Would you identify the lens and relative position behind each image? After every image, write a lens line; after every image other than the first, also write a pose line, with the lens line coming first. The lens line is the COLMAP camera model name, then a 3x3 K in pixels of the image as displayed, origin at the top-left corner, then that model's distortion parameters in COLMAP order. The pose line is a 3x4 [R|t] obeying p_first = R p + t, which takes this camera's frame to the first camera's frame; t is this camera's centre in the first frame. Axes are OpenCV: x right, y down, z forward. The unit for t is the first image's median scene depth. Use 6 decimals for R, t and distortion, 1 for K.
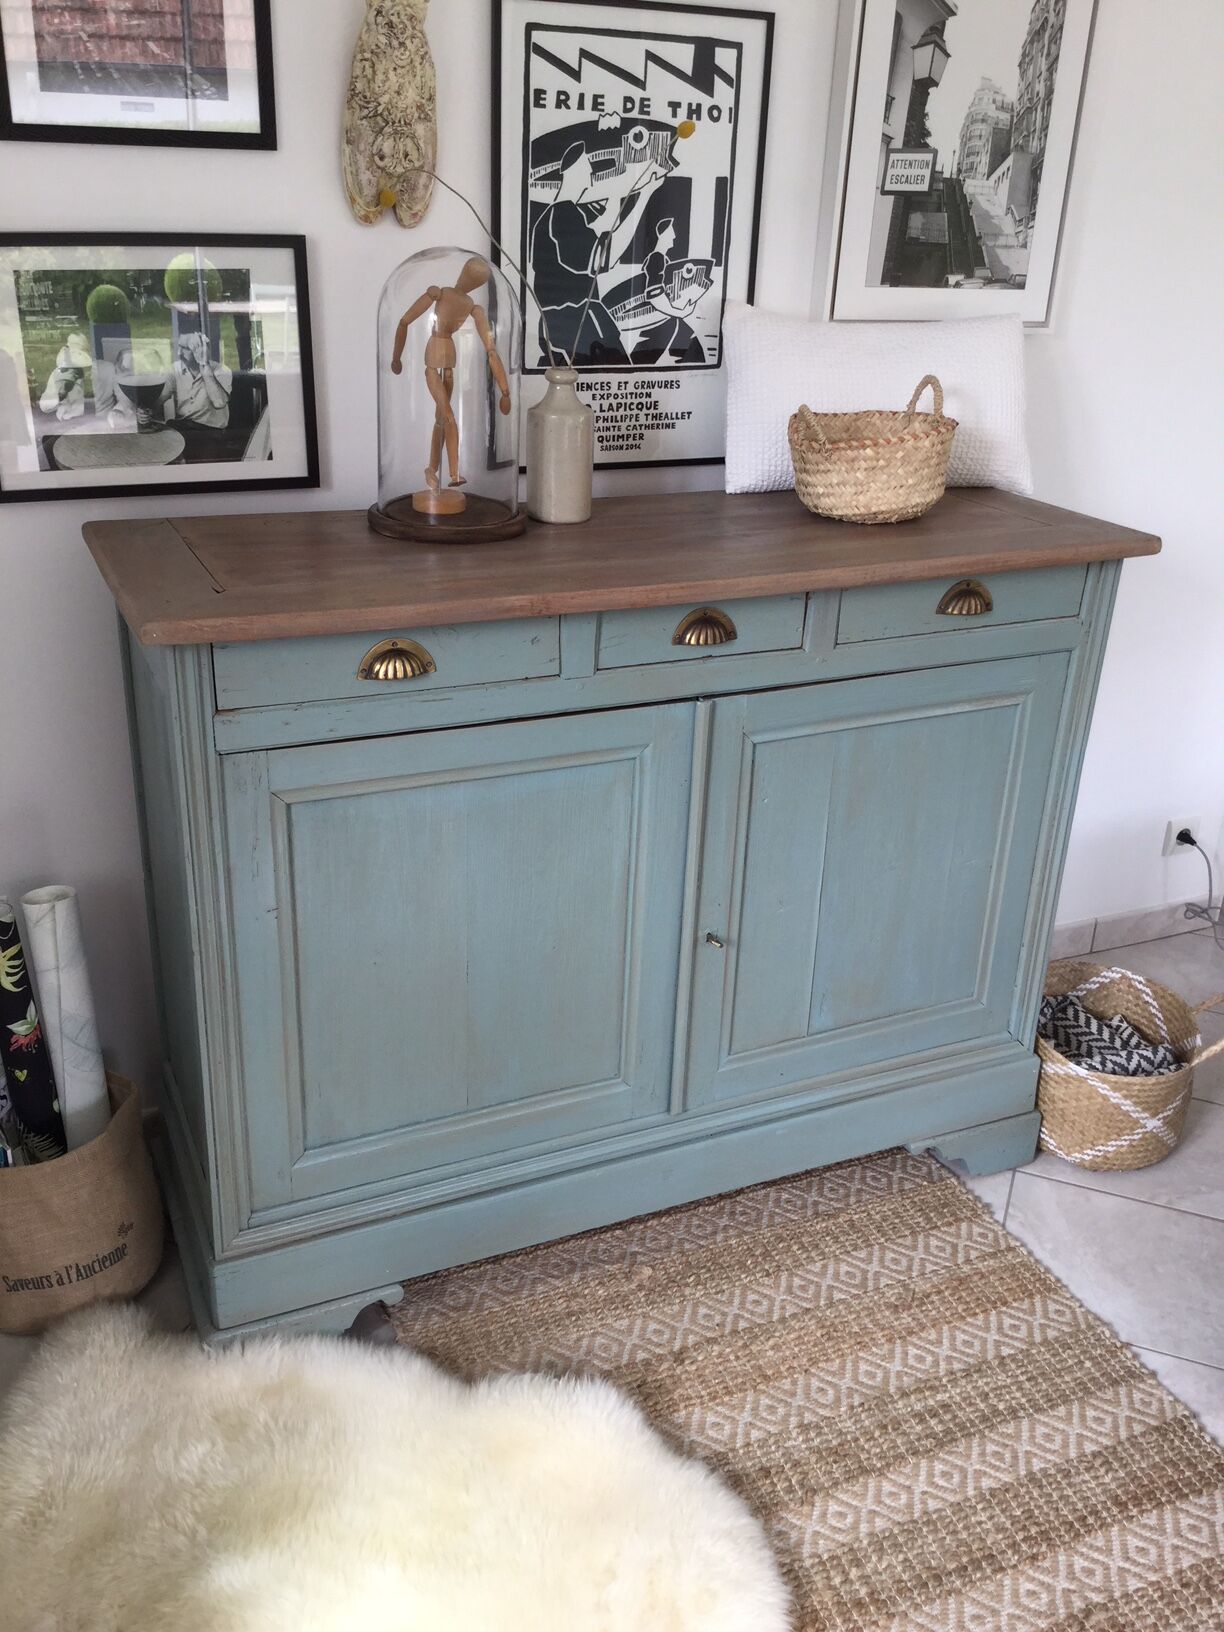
lens RADIAL K [[1478.3, 0, 616.7], [0, 1478.3, 818.5], [0, 0, 1]] dist [0.134987, -0.278558]
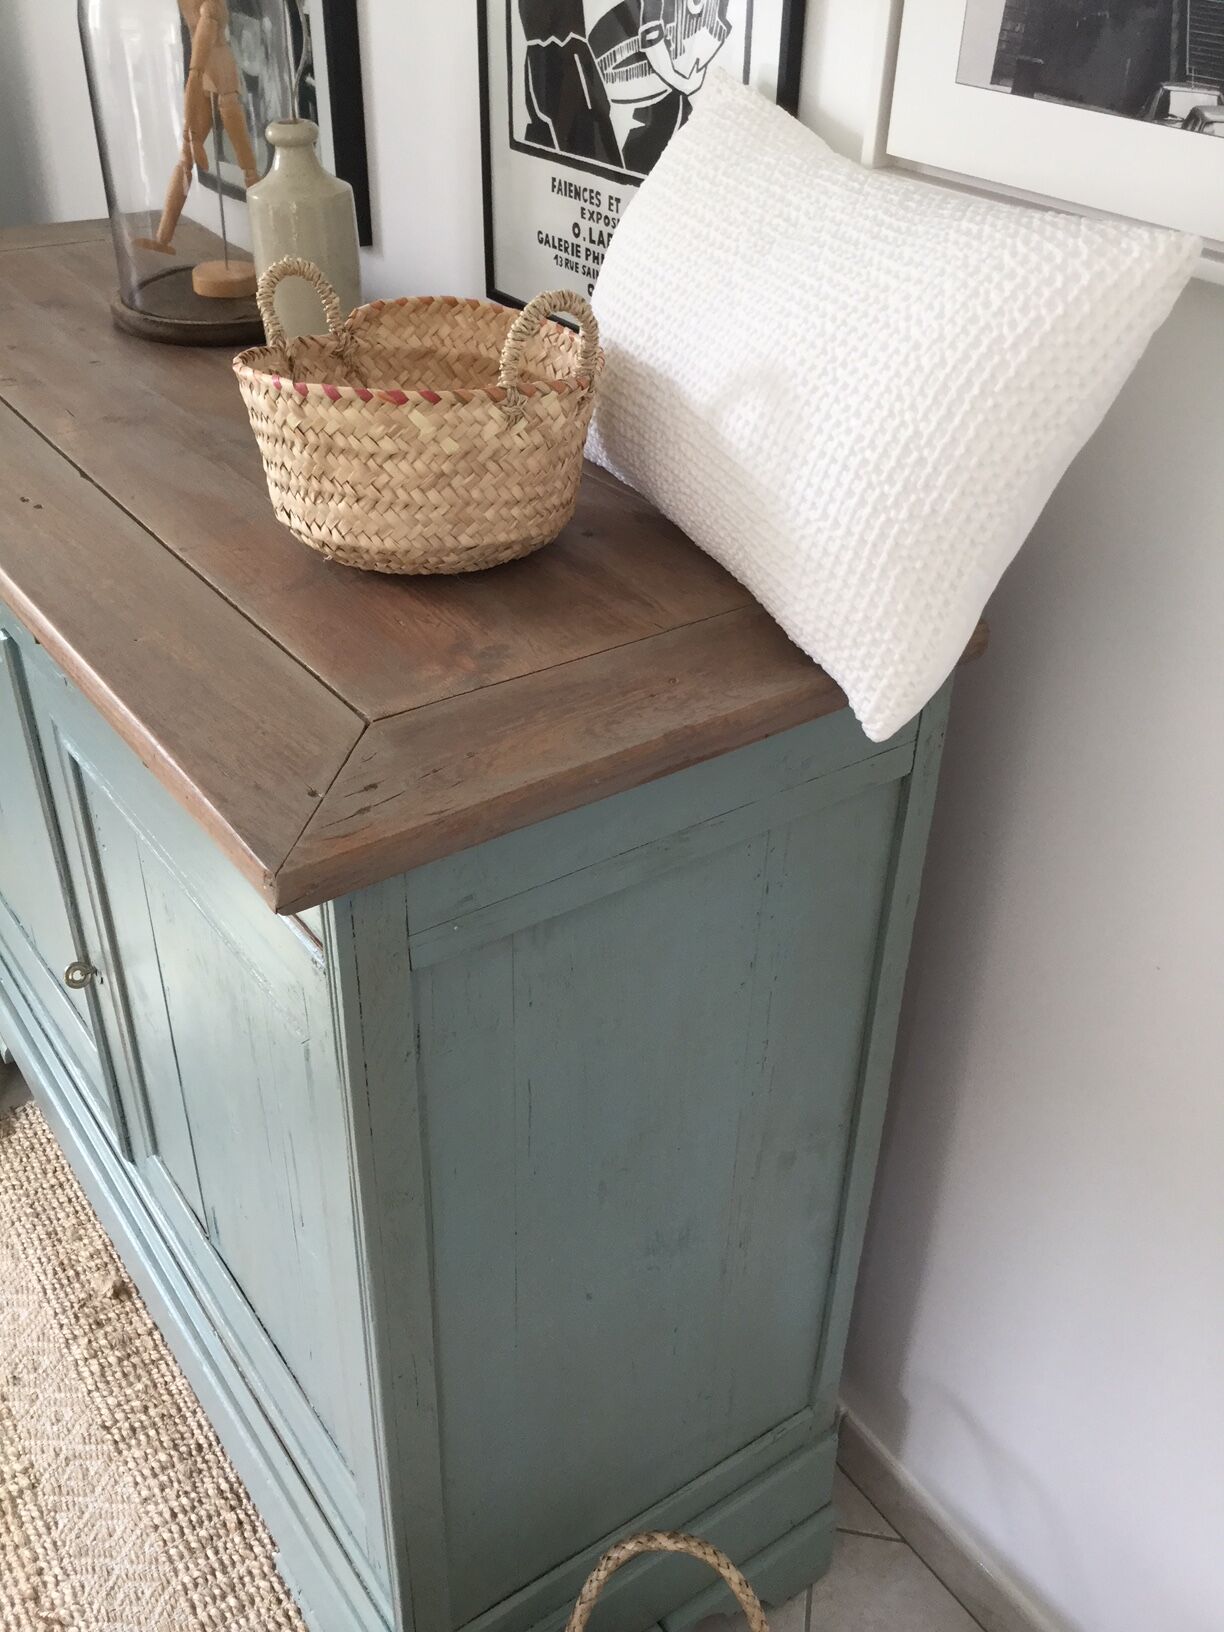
lens RADIAL K [[1476.8, 0, 613.9], [0, 1476.8, 817.5], [0, 0, 1]] dist [0.032486, -0.066325]
pose [[0.184616, 0.518043, -0.835194, 0.615980], [-0.408637, 0.813324, 0.414150, -0.350256], [0.893830, 0.264833, 0.361844, 0.904324]]
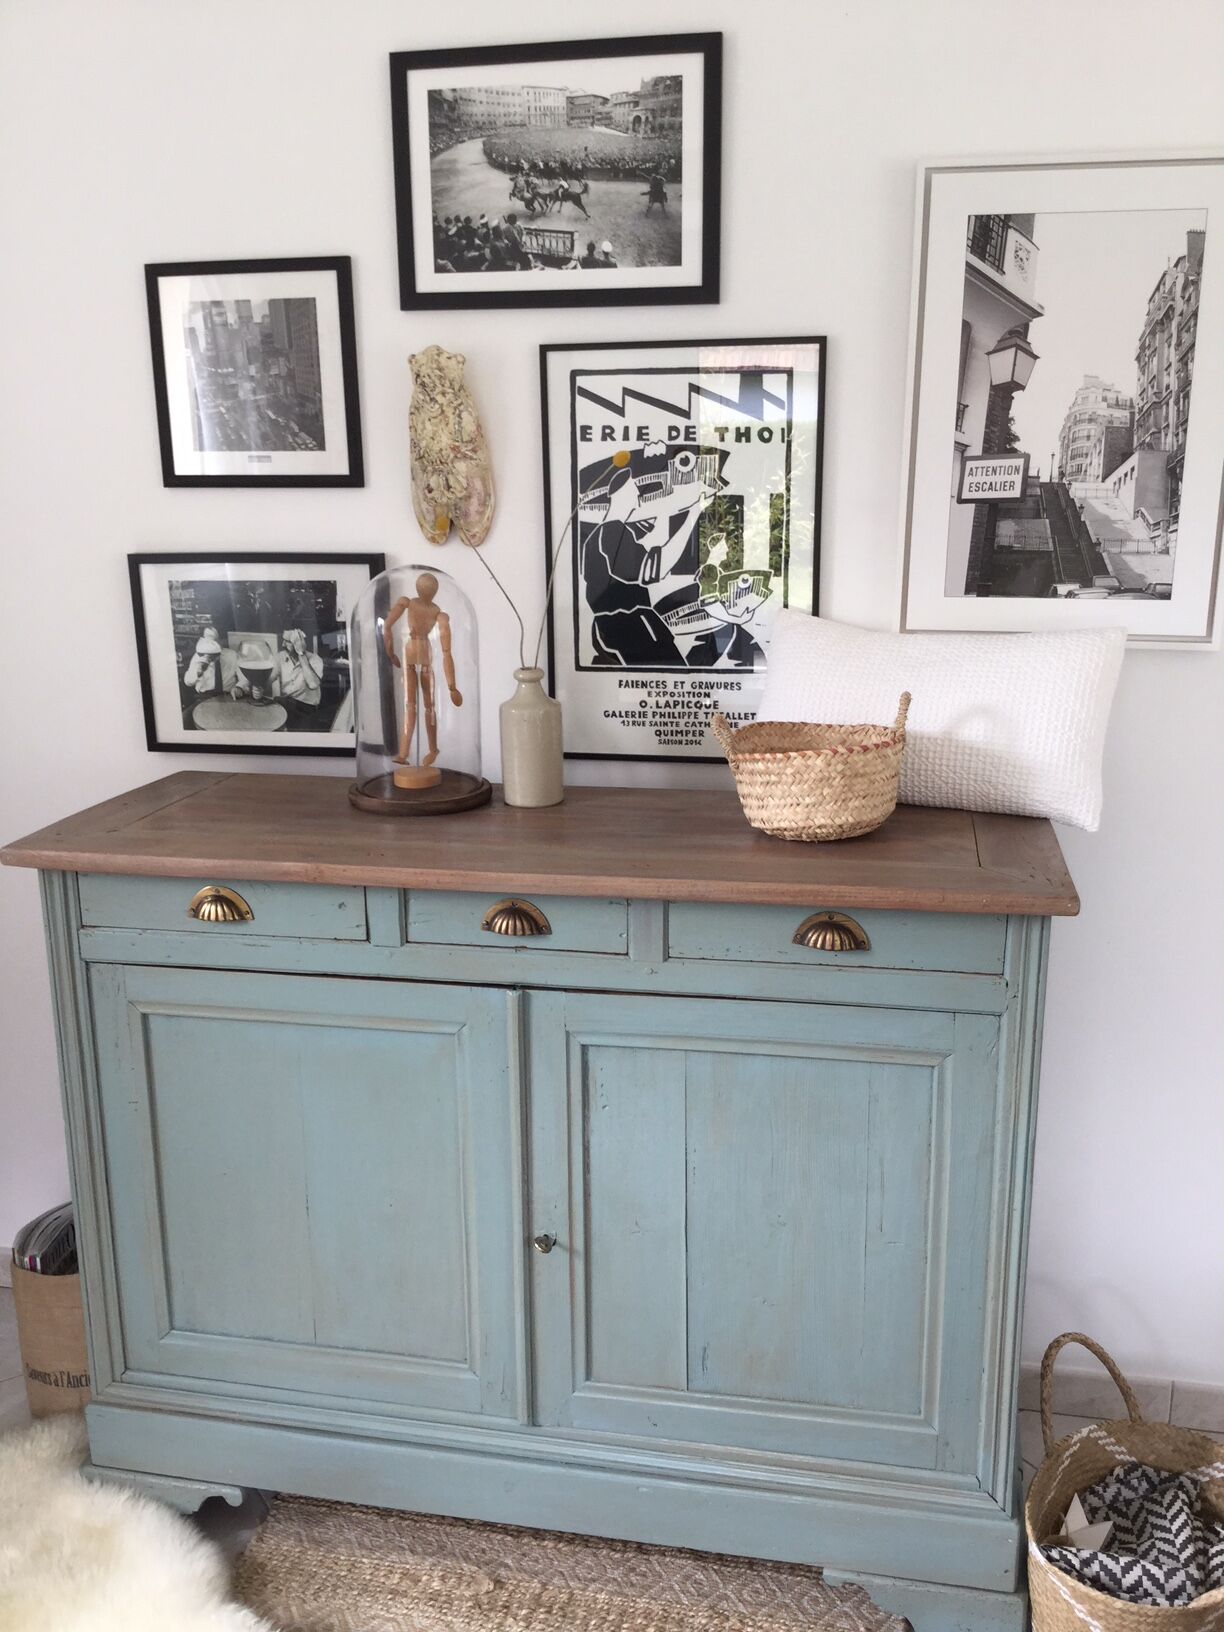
lens RADIAL K [[1482.2, 0, 608.0], [0, 1482.2, 812.3], [0, 0, 1]] dist [0.137113, -0.267279]
pose [[0.799639, 0.098768, -0.592302, 0.610701], [-0.200239, 0.973782, -0.107953, -0.088271], [0.566111, 0.204925, 0.798451, 0.180131]]
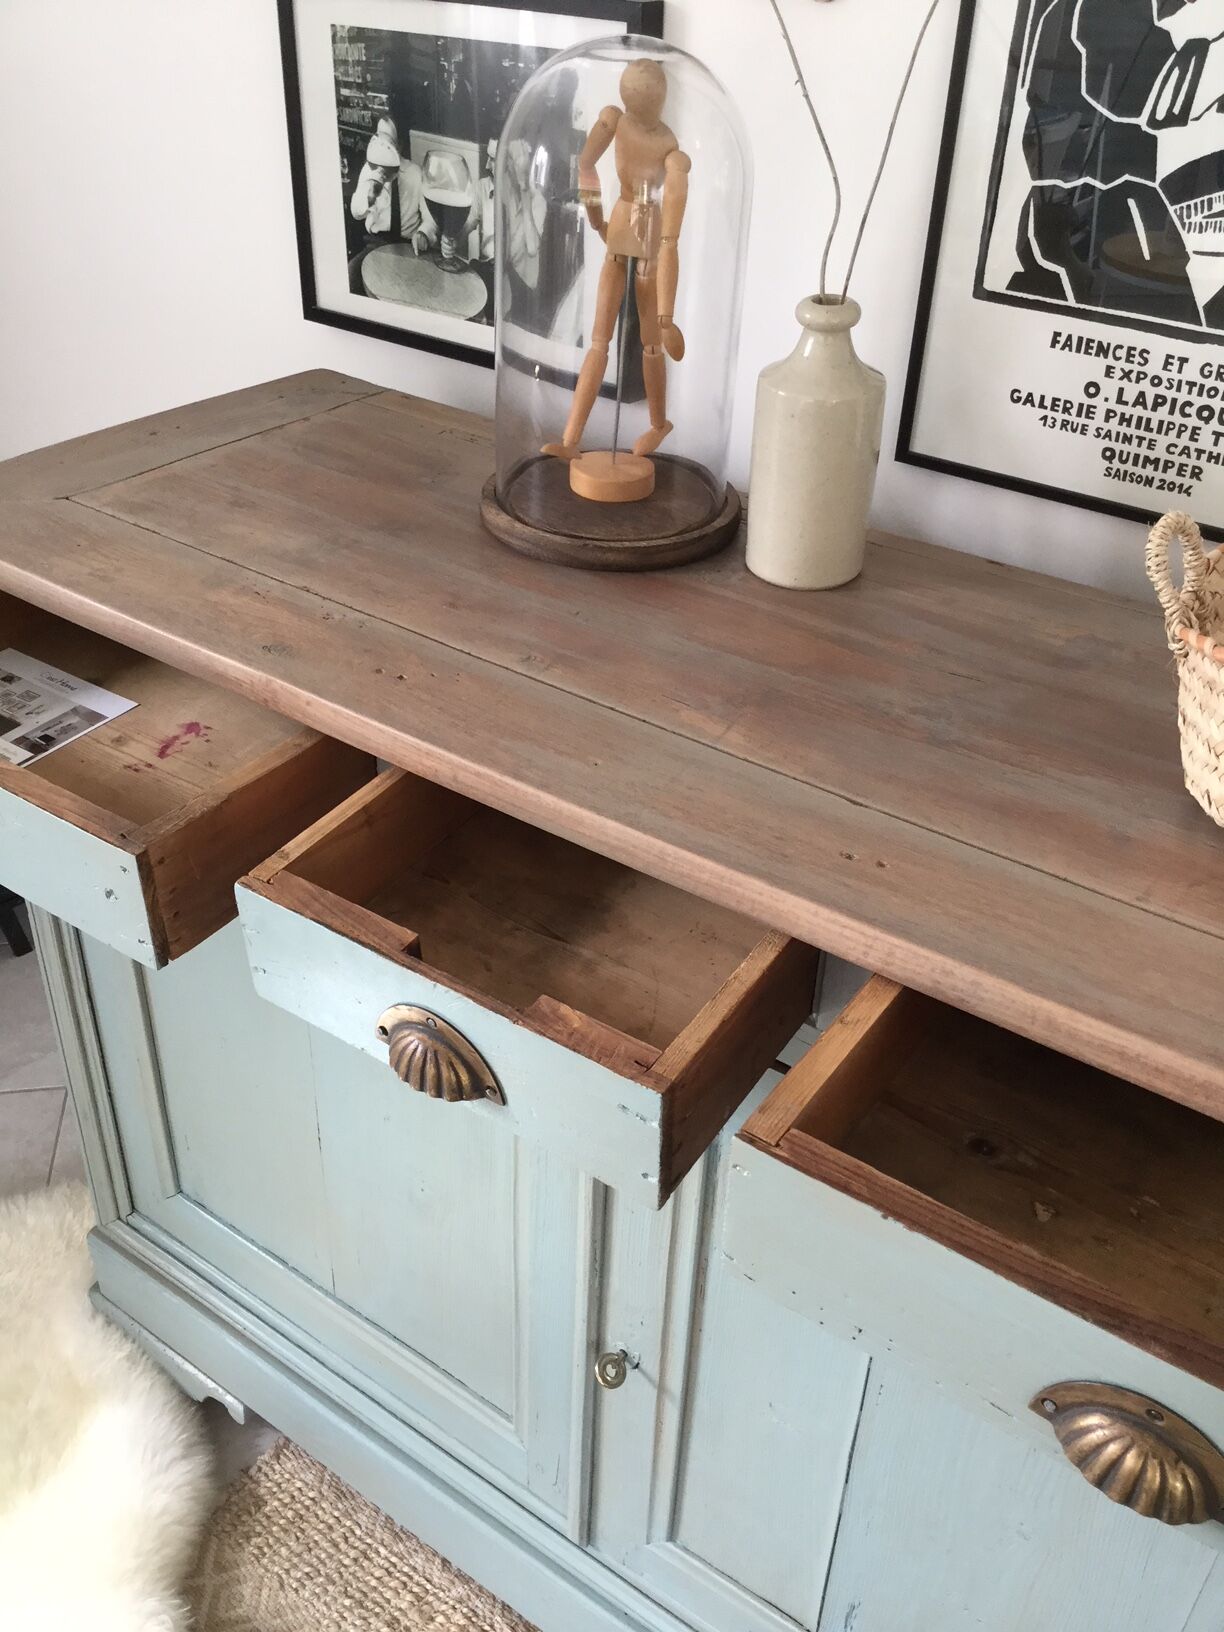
lens RADIAL K [[1500.3, 0, 609.1], [0, 1500.3, 814.5], [0, 0, 1]] dist [0.052534, -0.077741]
pose [[0.493677, 0.462108, -0.736708, 0.365175], [-0.359489, 0.879809, 0.310972, -0.260132], [0.791865, 0.111318, 0.600464, 0.599530]]
